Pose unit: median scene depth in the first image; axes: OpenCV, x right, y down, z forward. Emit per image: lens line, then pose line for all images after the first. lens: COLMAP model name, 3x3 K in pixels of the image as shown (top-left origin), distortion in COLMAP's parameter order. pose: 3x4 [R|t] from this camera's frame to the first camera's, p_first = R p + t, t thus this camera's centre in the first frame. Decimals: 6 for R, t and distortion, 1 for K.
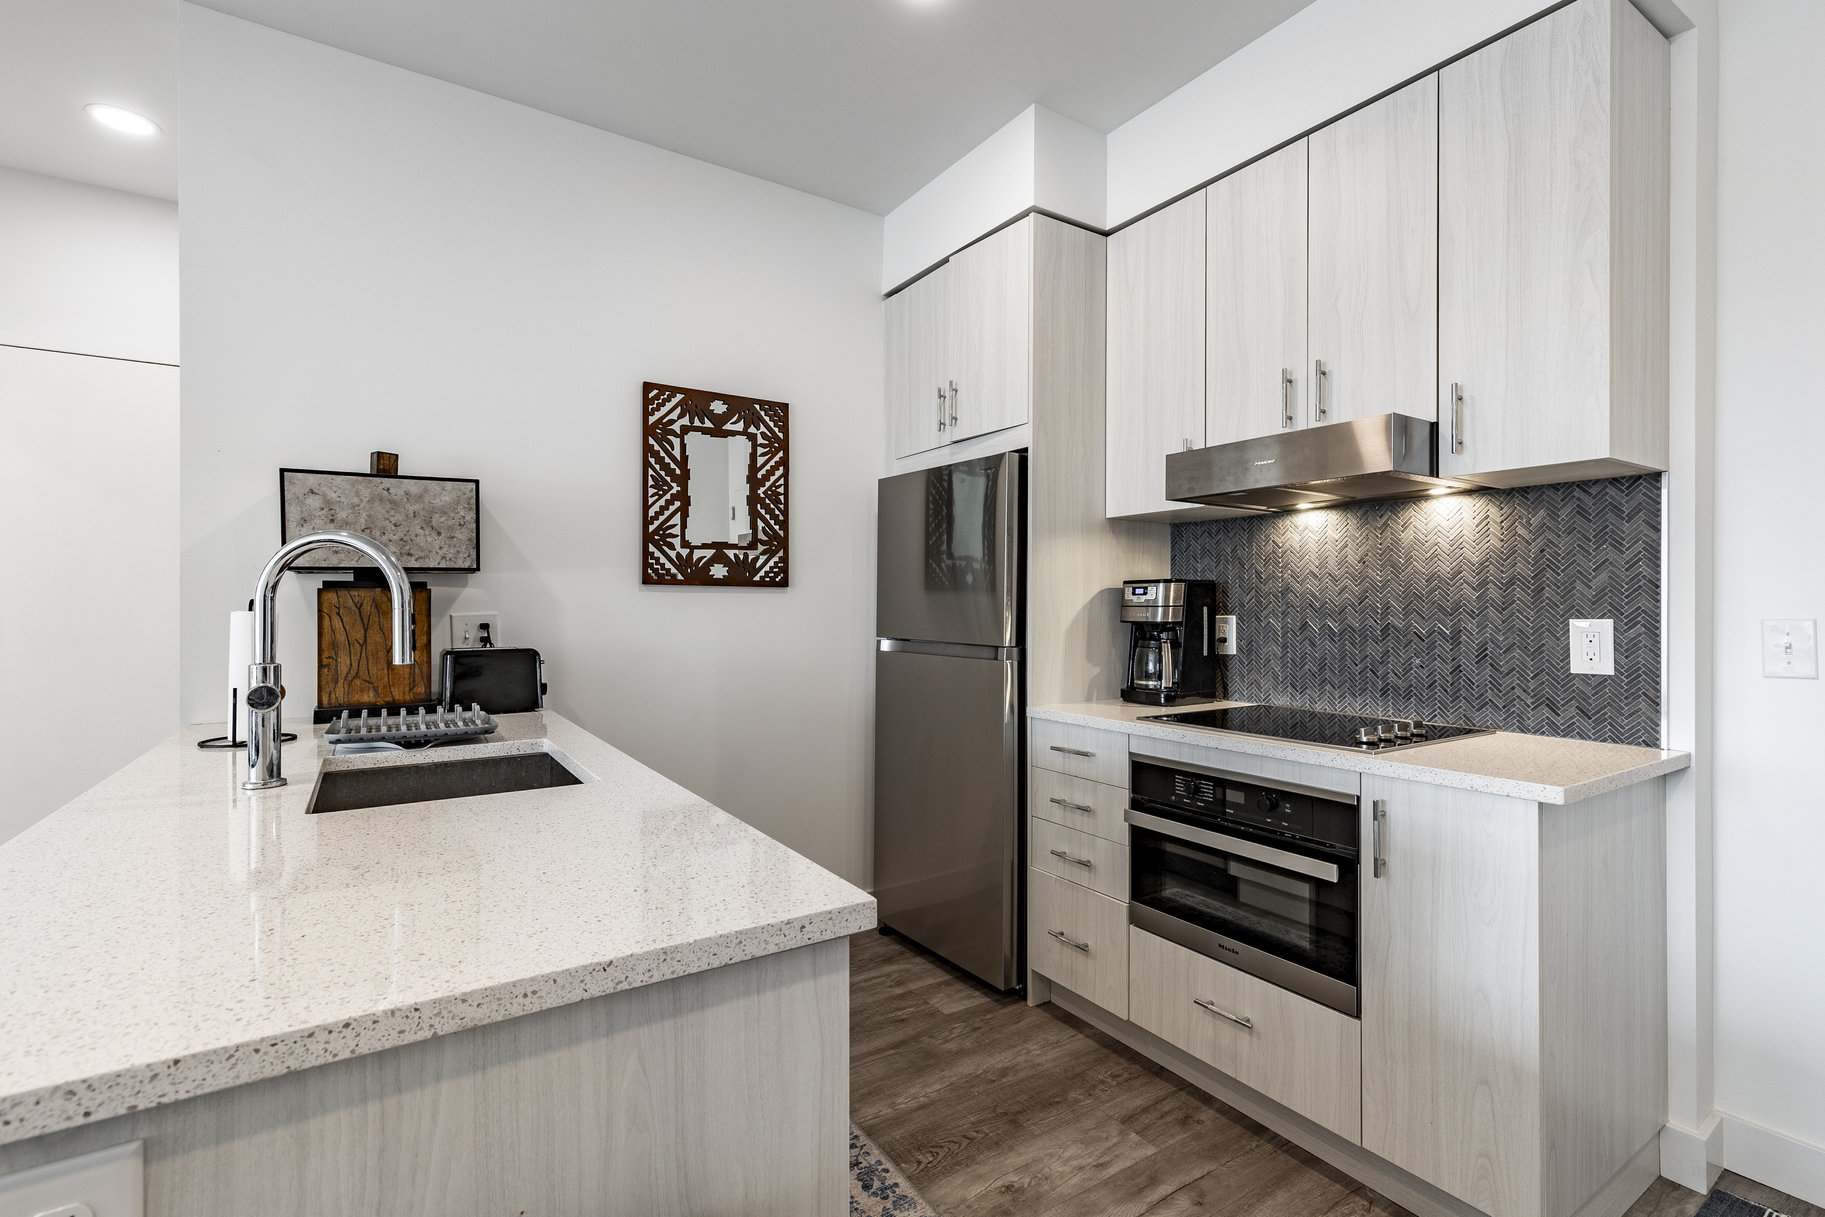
lens RADIAL K [[828.6, 0, 905.1], [0, 828.6, 606.7], [0, 0, 1]] dist [0.003593, 0.000761]
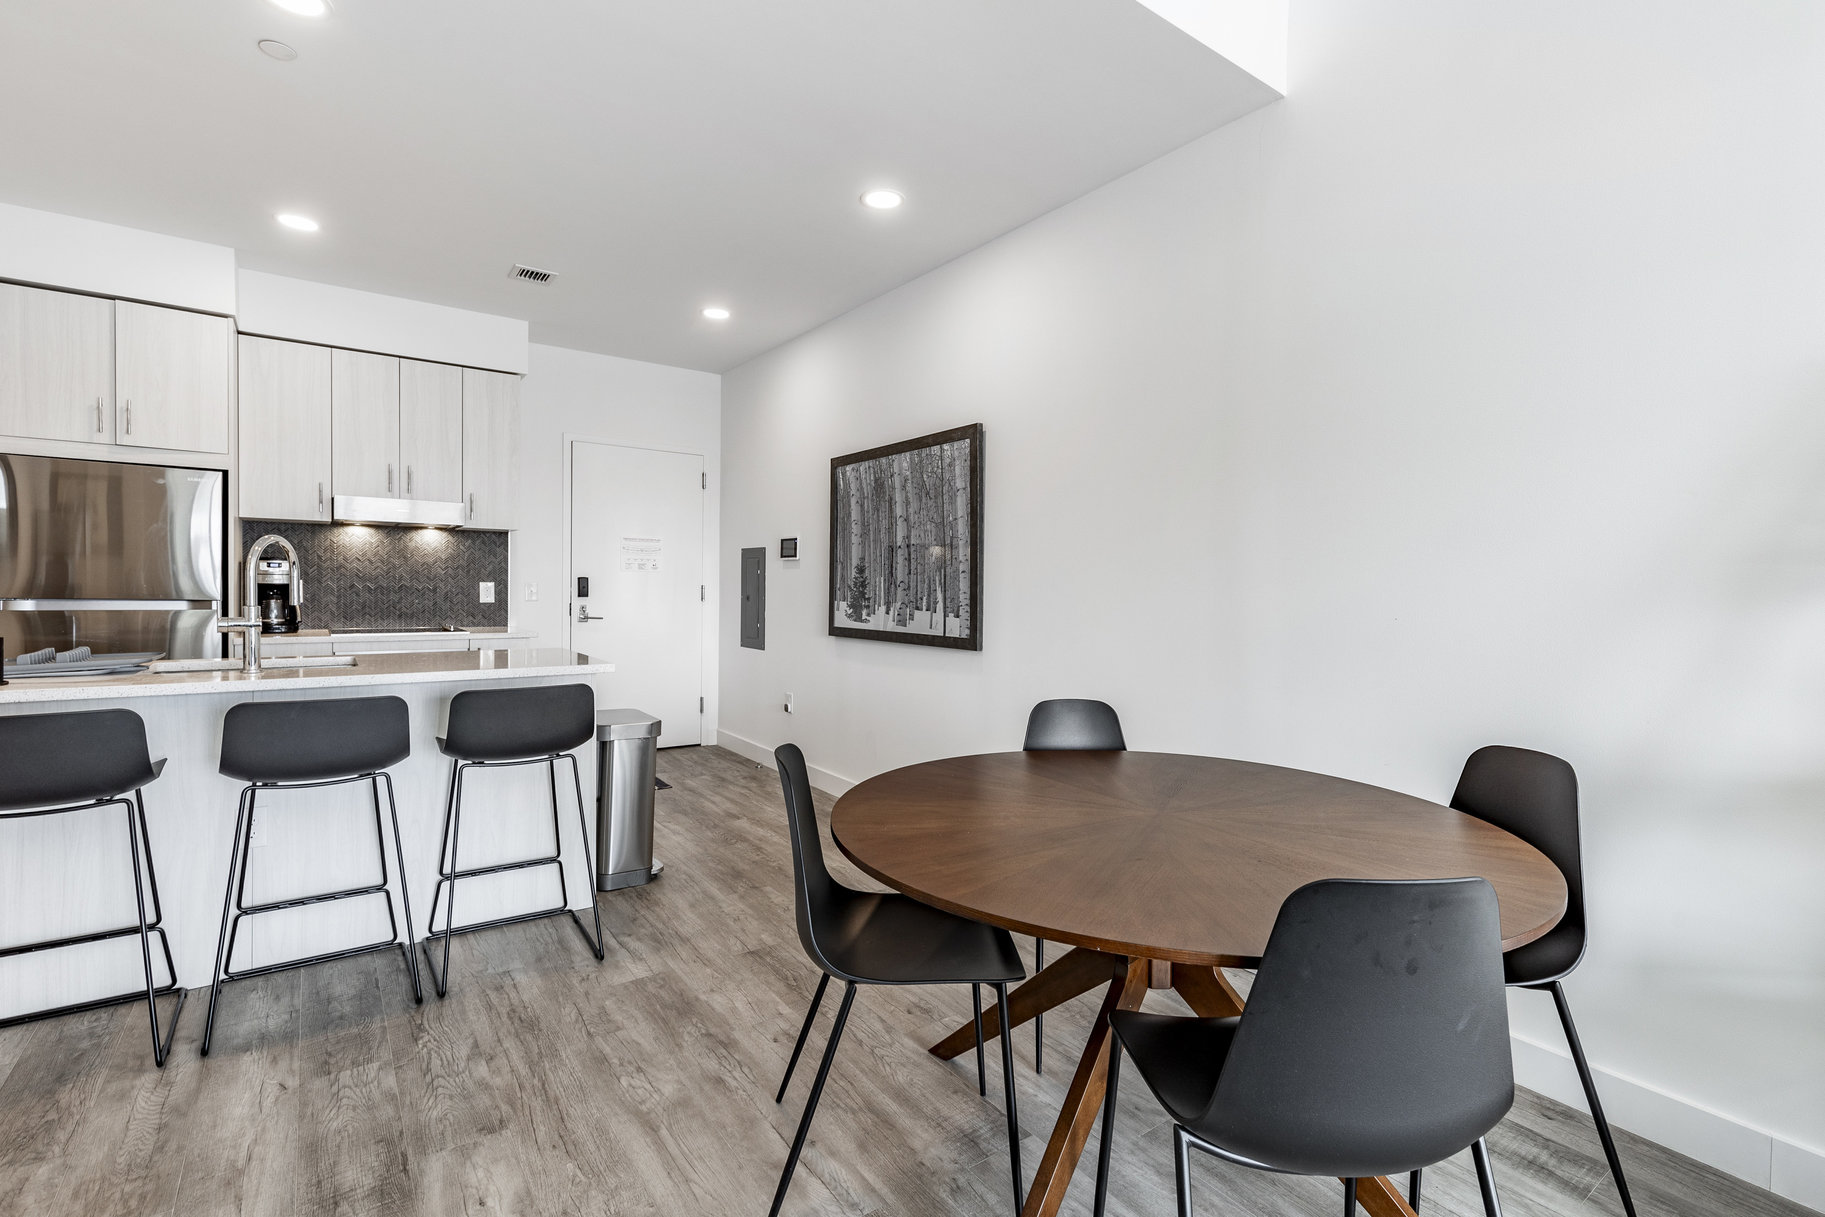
lens RADIAL K [[828.6, 0, 911.2], [0, 828.6, 604.9], [0, 0, 1]] dist [0.003593, 0.000761]
pose [[-0.048712, -0.026739, 0.998455, -1.485736], [-0.016195, 0.999531, 0.025978, -0.003158], [-0.998682, -0.014904, -0.049122, -0.195561]]
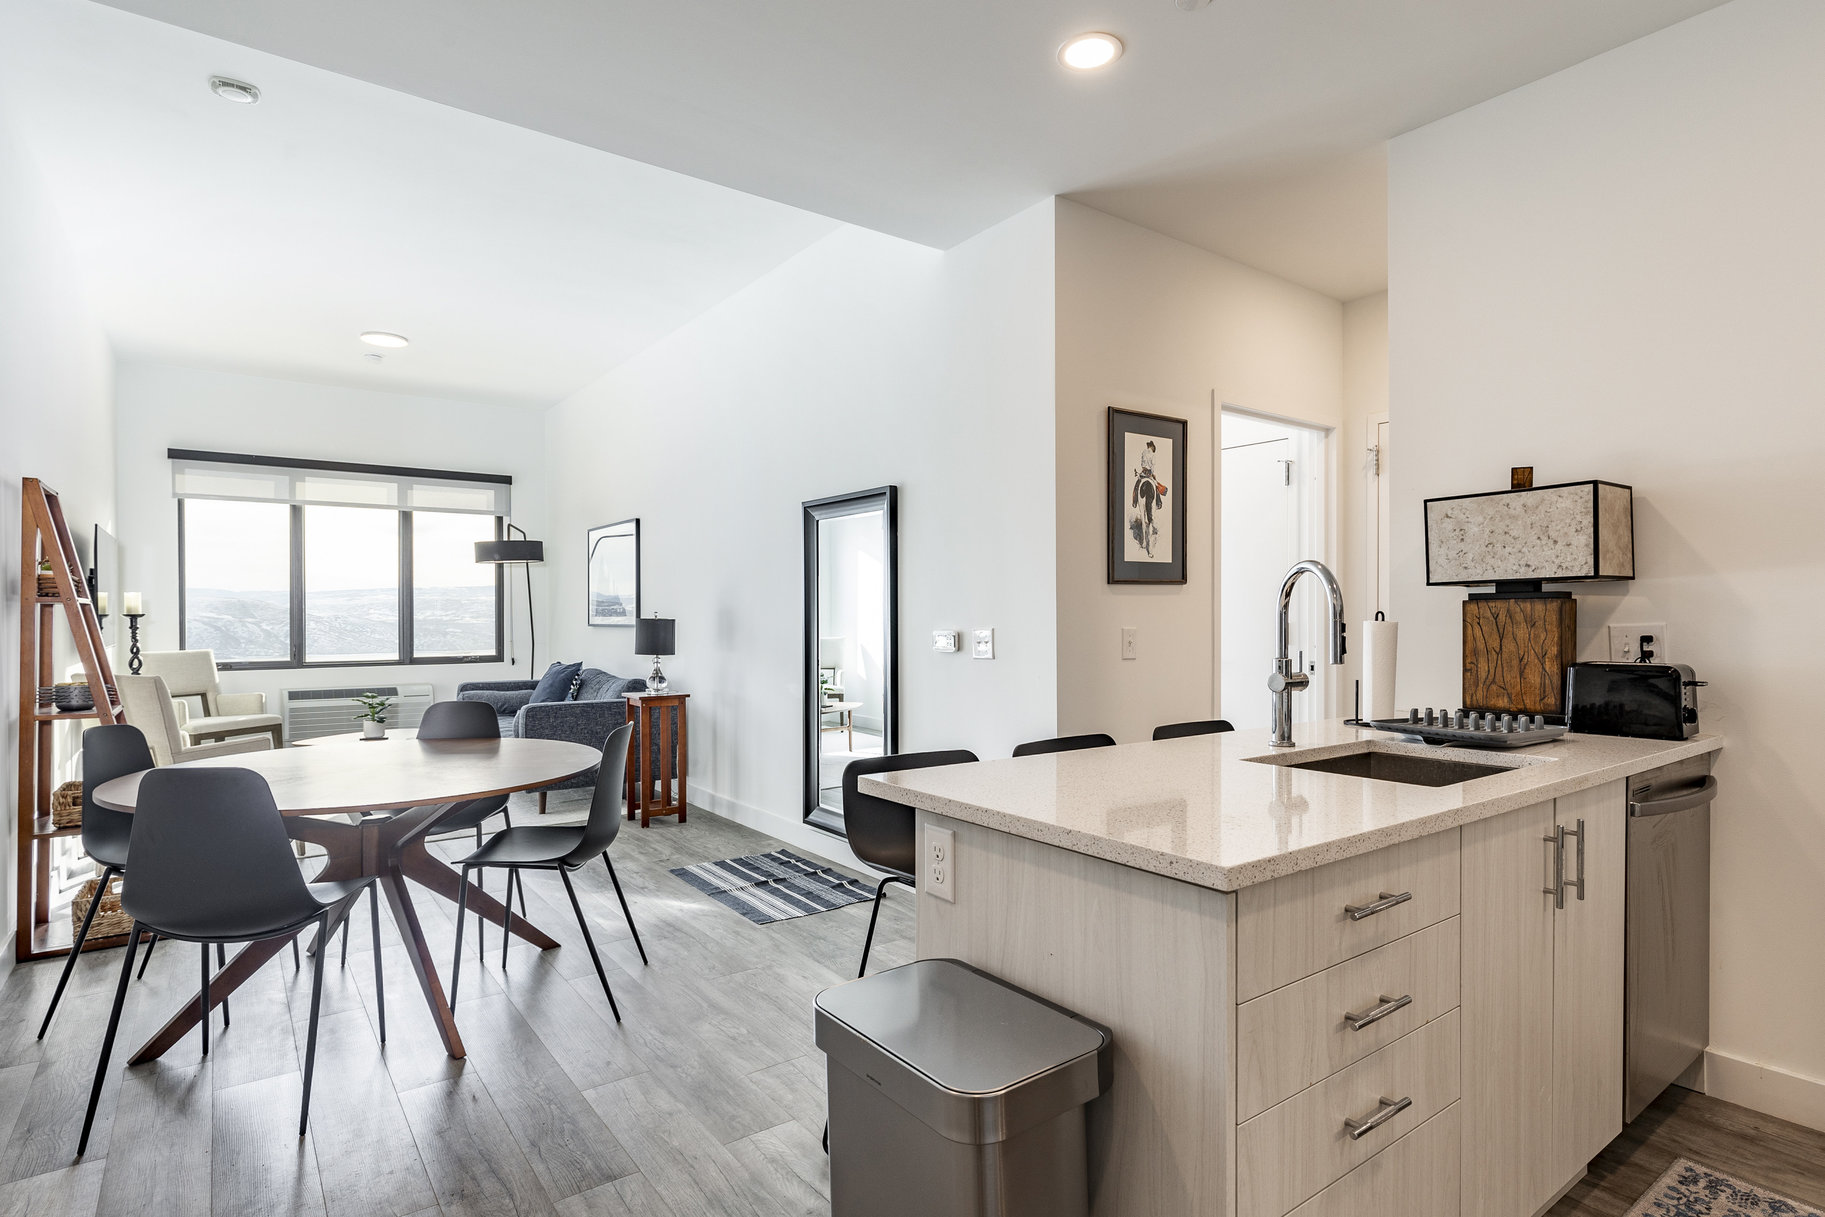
lens RADIAL K [[946.7, 0, 917.9], [0, 946.7, 622.5], [0, 0, 1]] dist [0.009557, -0.005665]
pose [[0.070950, 0.005748, -0.997463, 0.437782], [0.002250, 0.999980, 0.005923, -0.001117], [0.997477, -0.002664, 0.070935, 0.161922]]
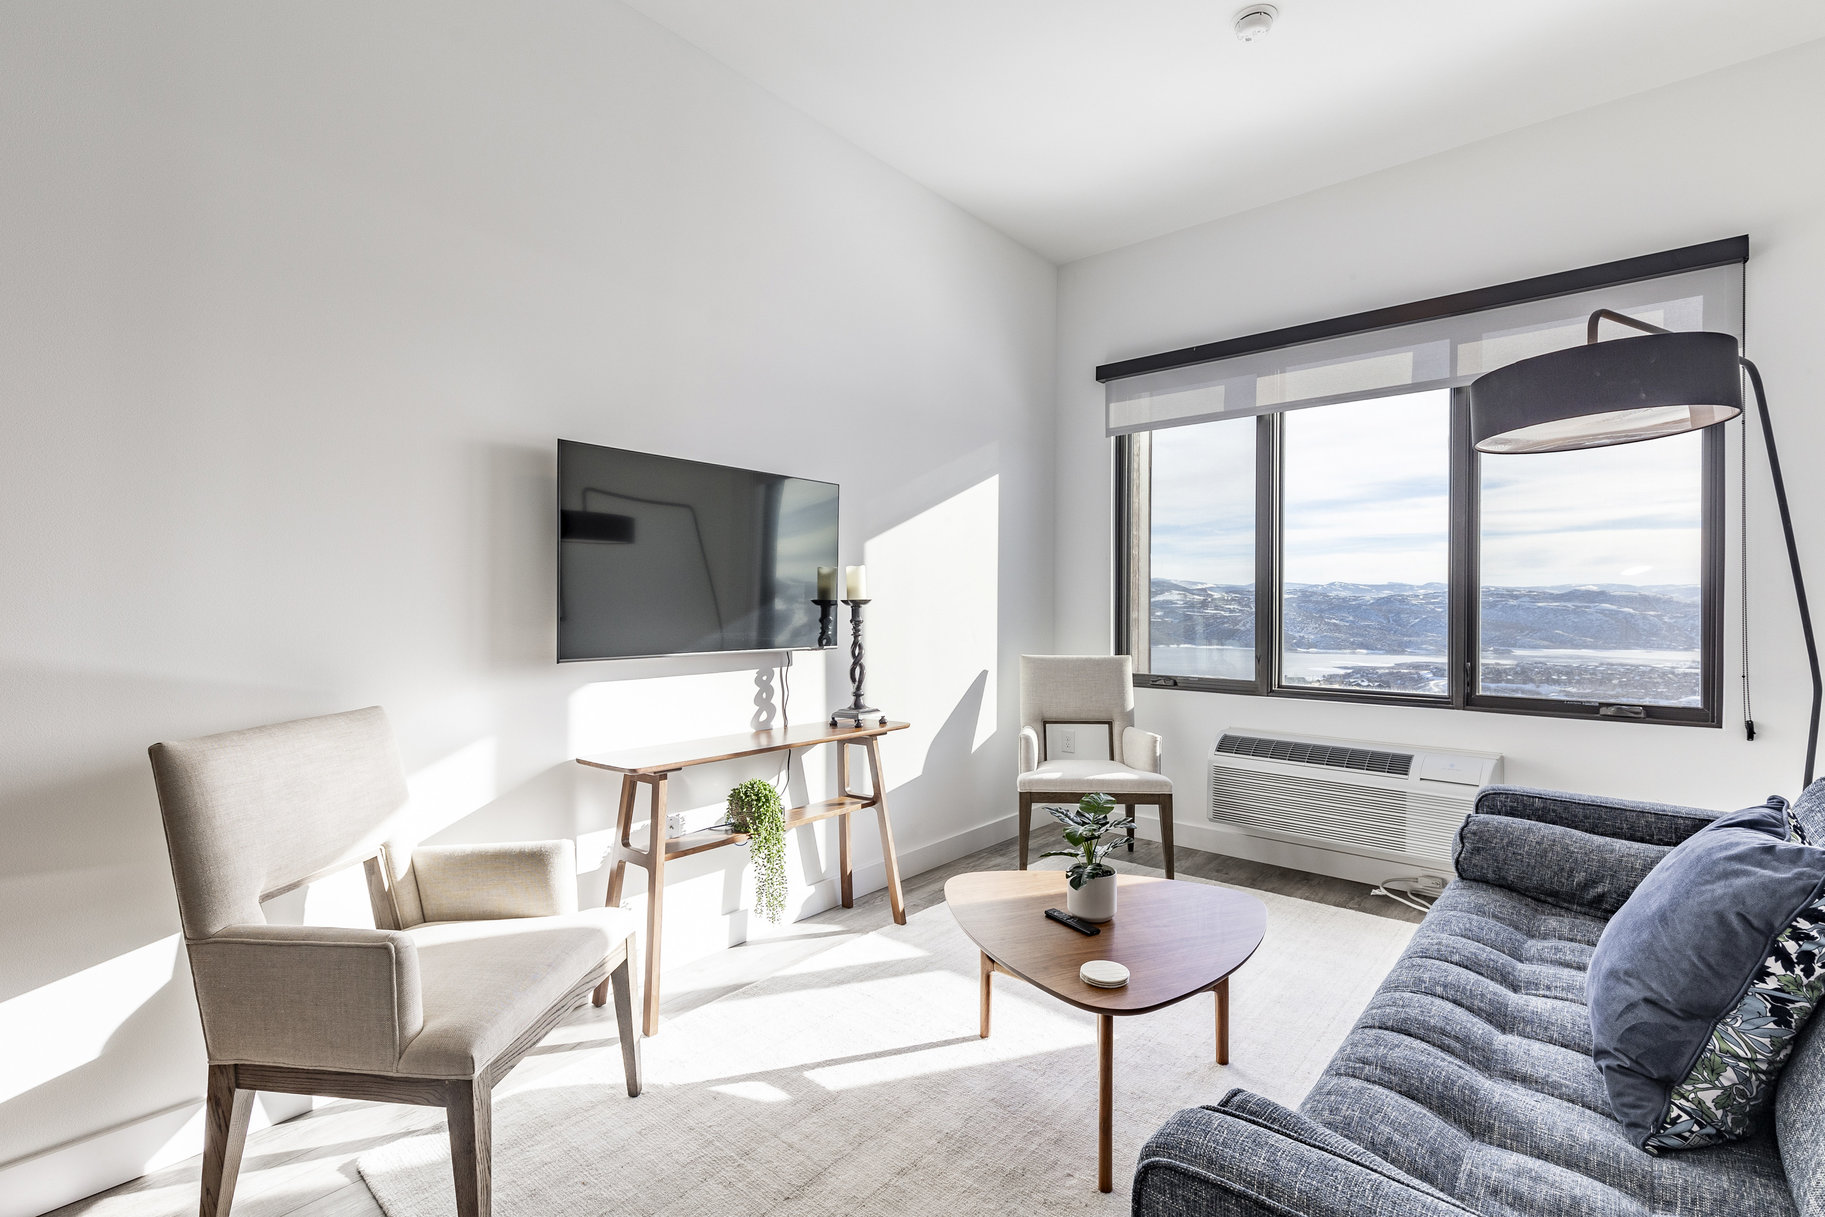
lens RADIAL K [[828.6, 0, 920.9], [0, 828.6, 602.2], [0, 0, 1]] dist [0.003593, 0.000761]
pose [[-0.955469, -0.008515, -0.294968, -1.634977], [-0.007814, 0.999963, -0.003557, -0.003350], [0.294987, -0.001094, -0.955500, -0.302893]]
